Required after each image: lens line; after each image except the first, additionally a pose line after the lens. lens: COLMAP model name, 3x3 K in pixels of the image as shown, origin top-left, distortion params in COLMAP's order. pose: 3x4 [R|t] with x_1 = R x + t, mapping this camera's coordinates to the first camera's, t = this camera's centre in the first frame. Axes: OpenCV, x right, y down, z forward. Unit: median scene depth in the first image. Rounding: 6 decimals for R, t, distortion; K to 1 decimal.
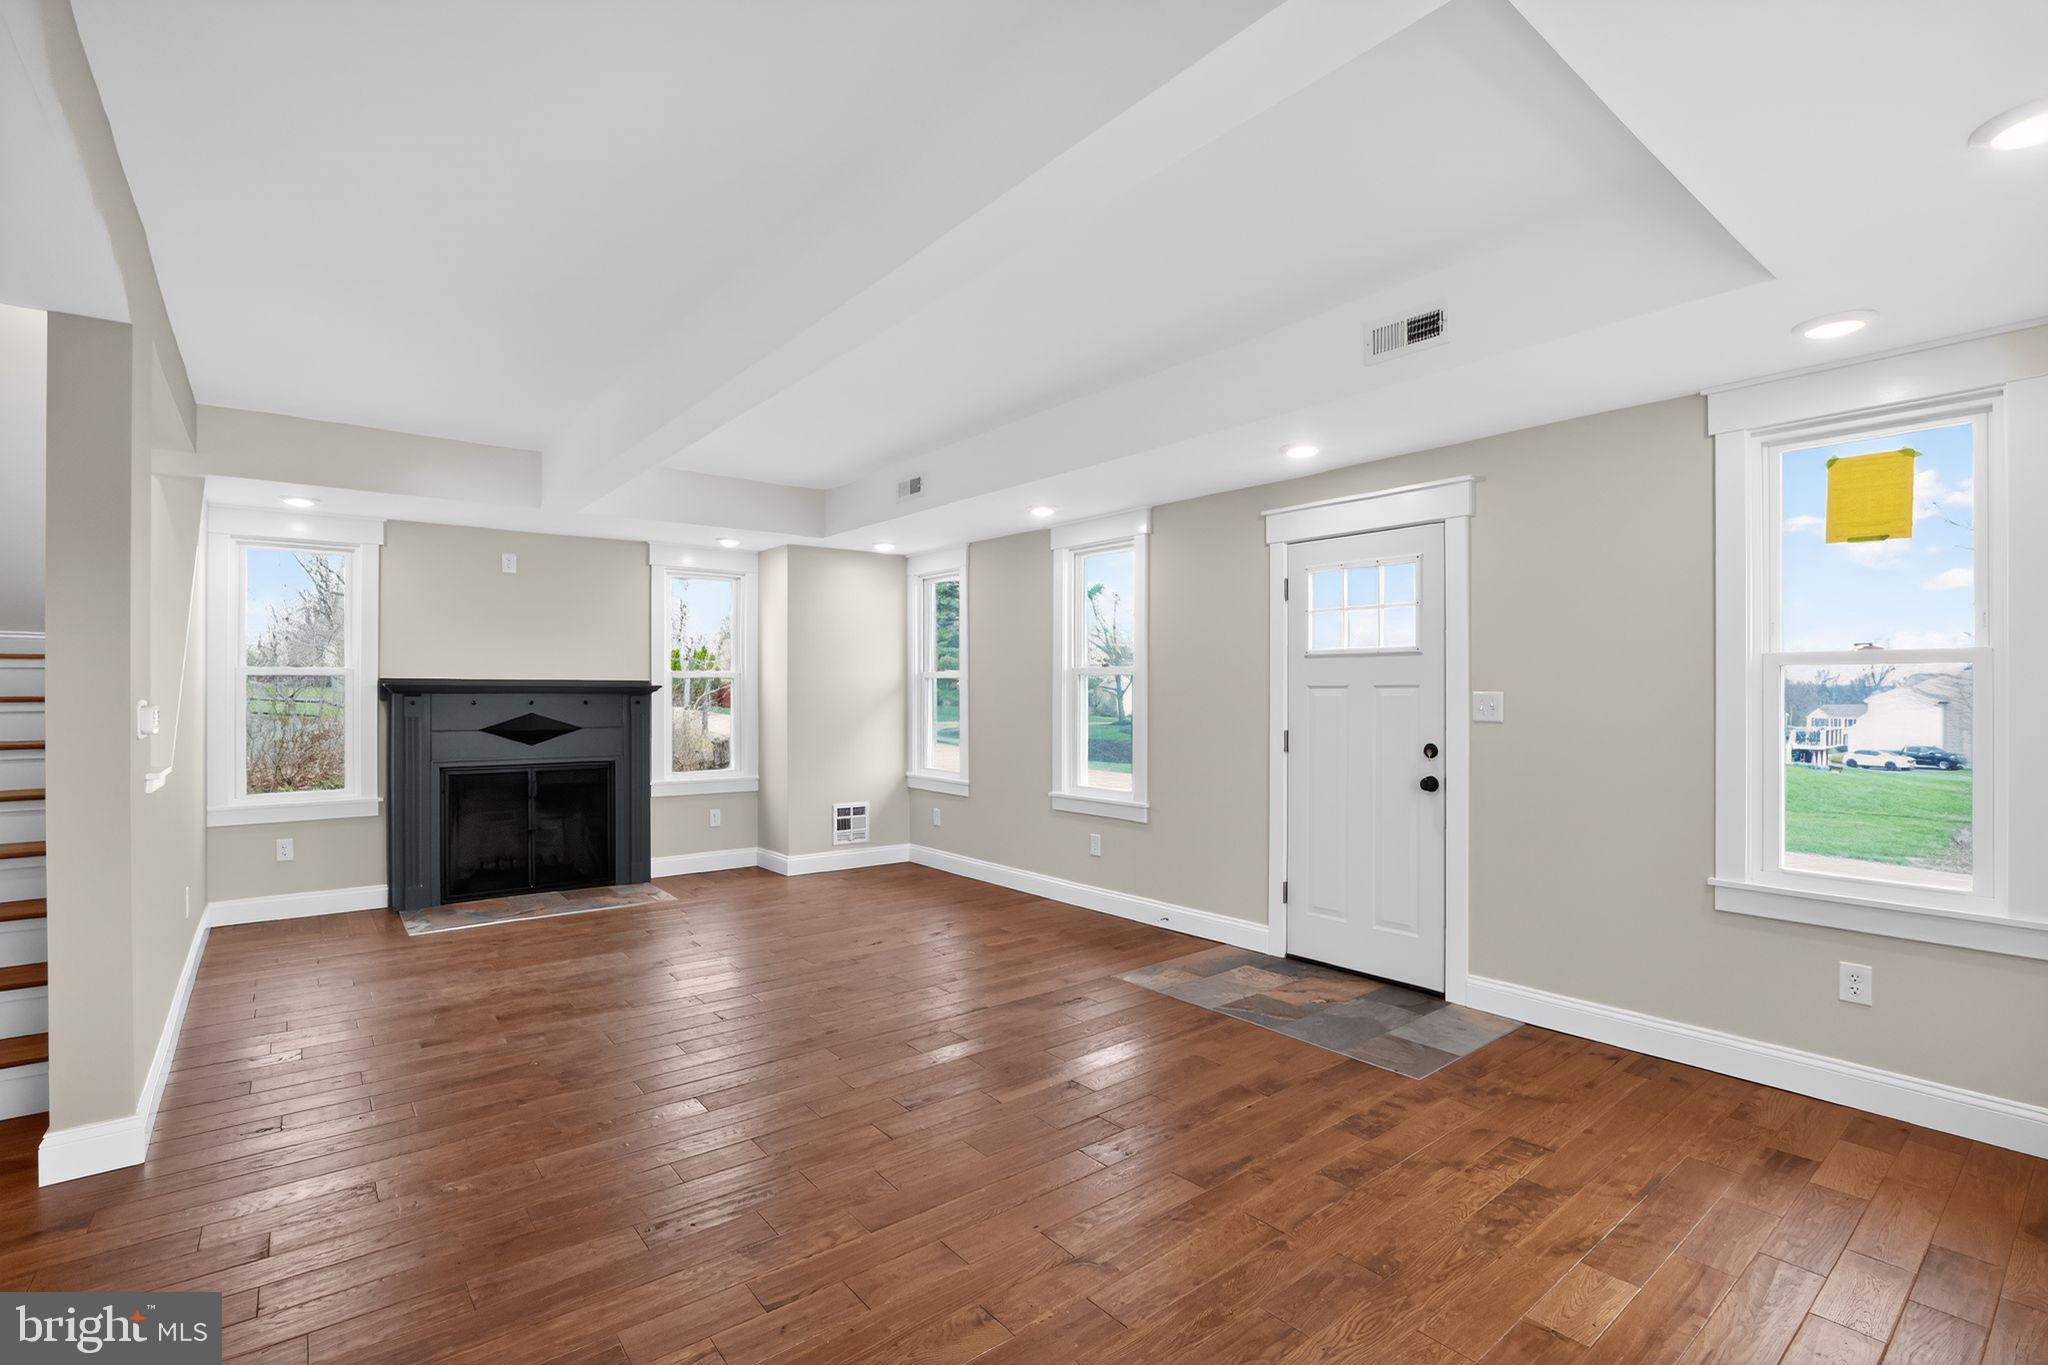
lens RADIAL K [[948.6, 0, 1018.9], [0, 948.6, 684.4], [0, 0, 1]] dist [-0.048073, 0.014968]
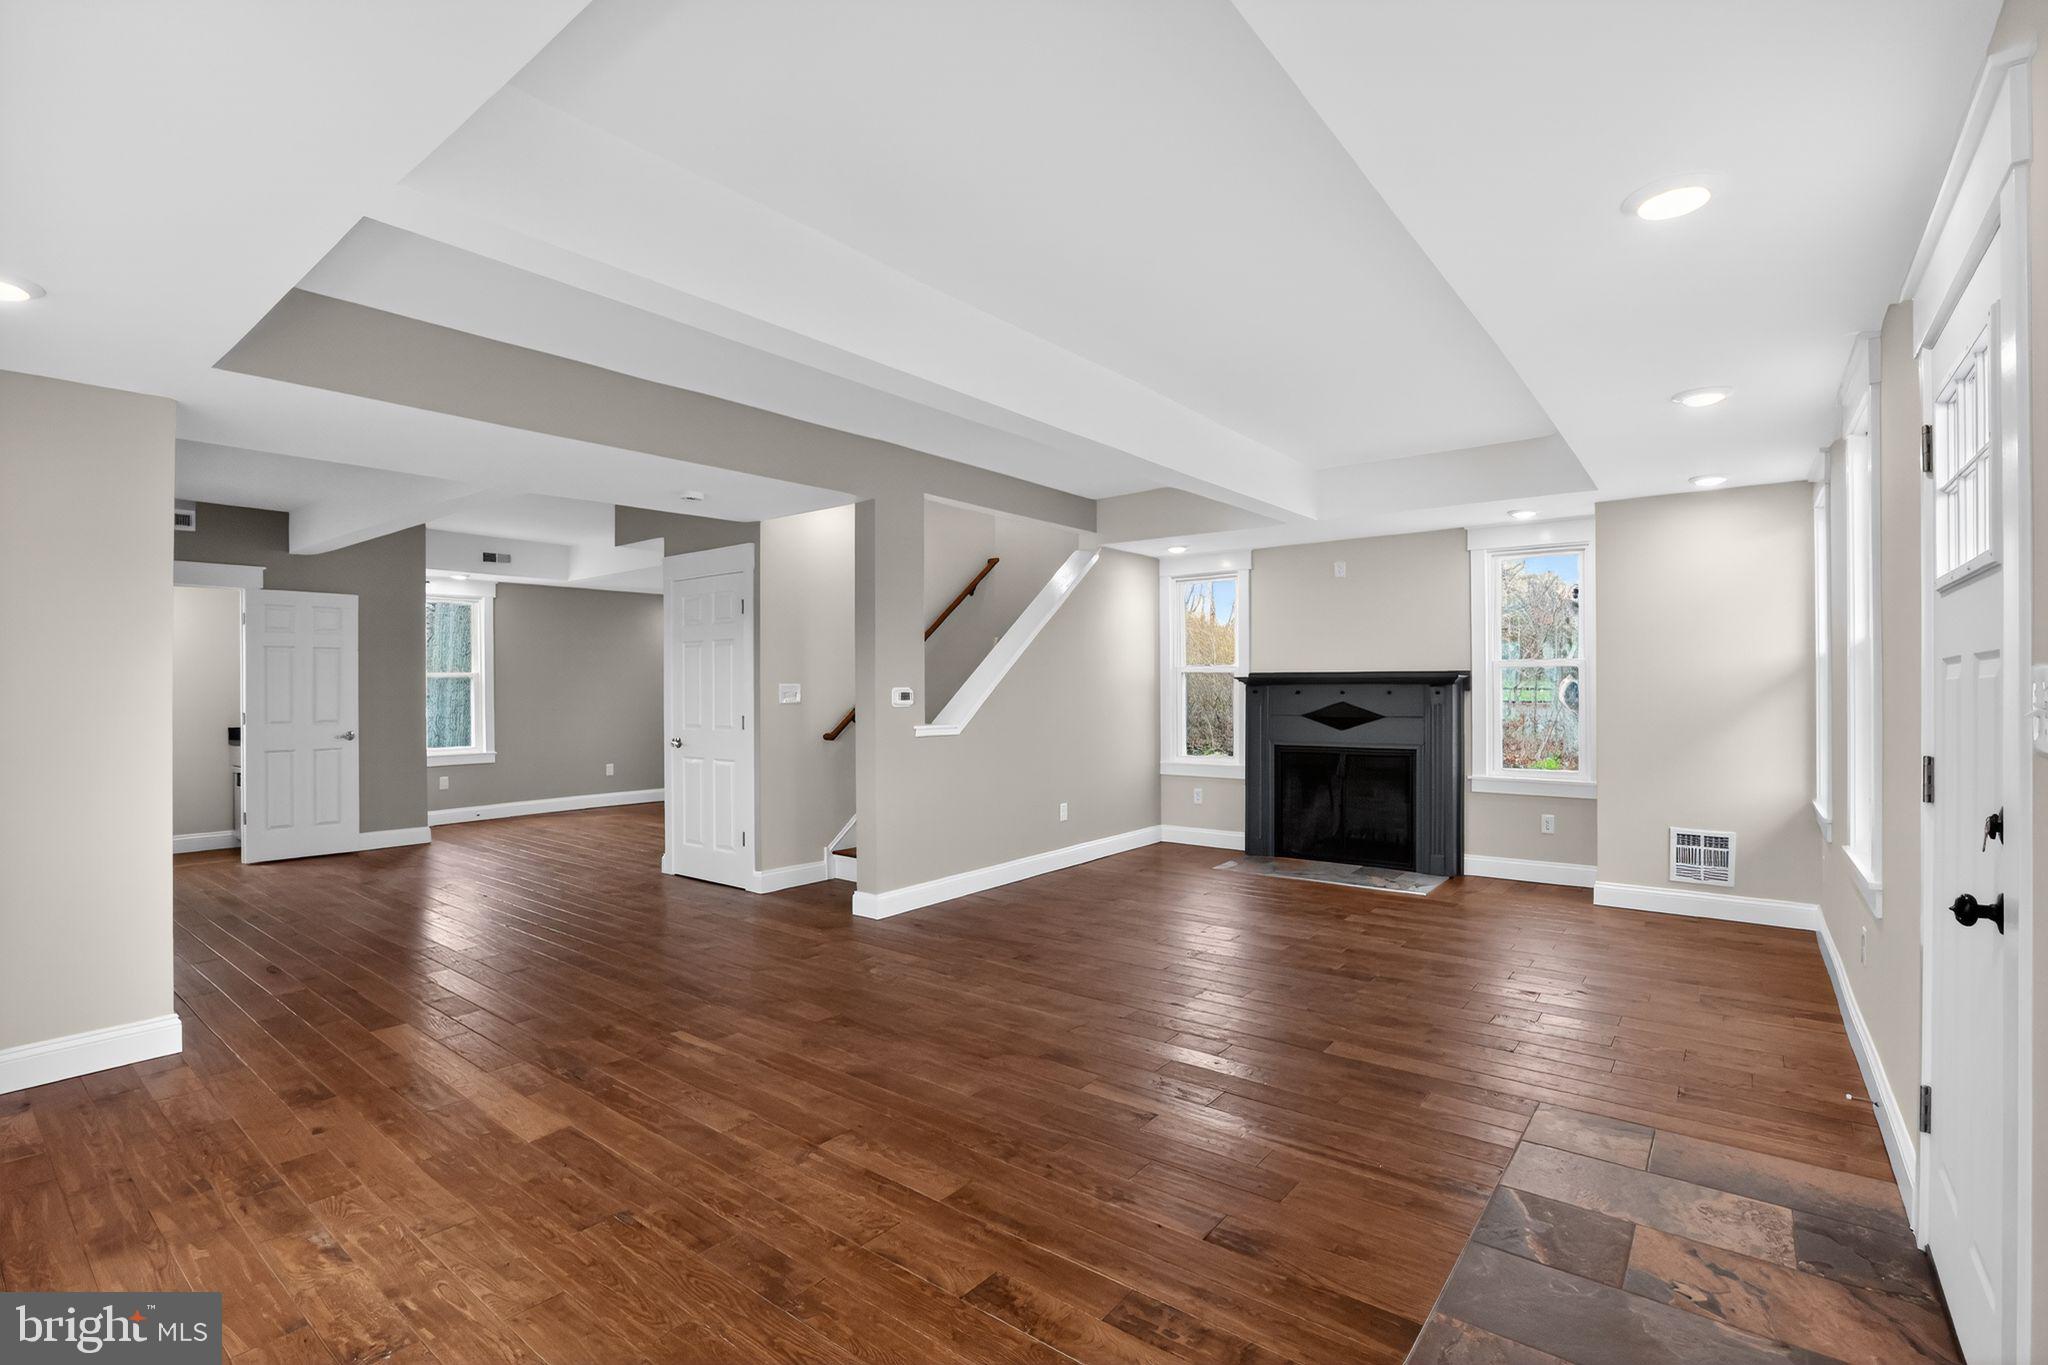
lens RADIAL K [[948.6, 0, 1018.9], [0, 948.6, 684.4], [0, 0, 1]] dist [-0.048073, 0.014968]
pose [[0.220100, -0.003964, -0.975469, 0.495876], [0.012418, 0.999922, -0.001261, 0.006475], [0.975398, -0.011836, 0.220133, 0.376989]]
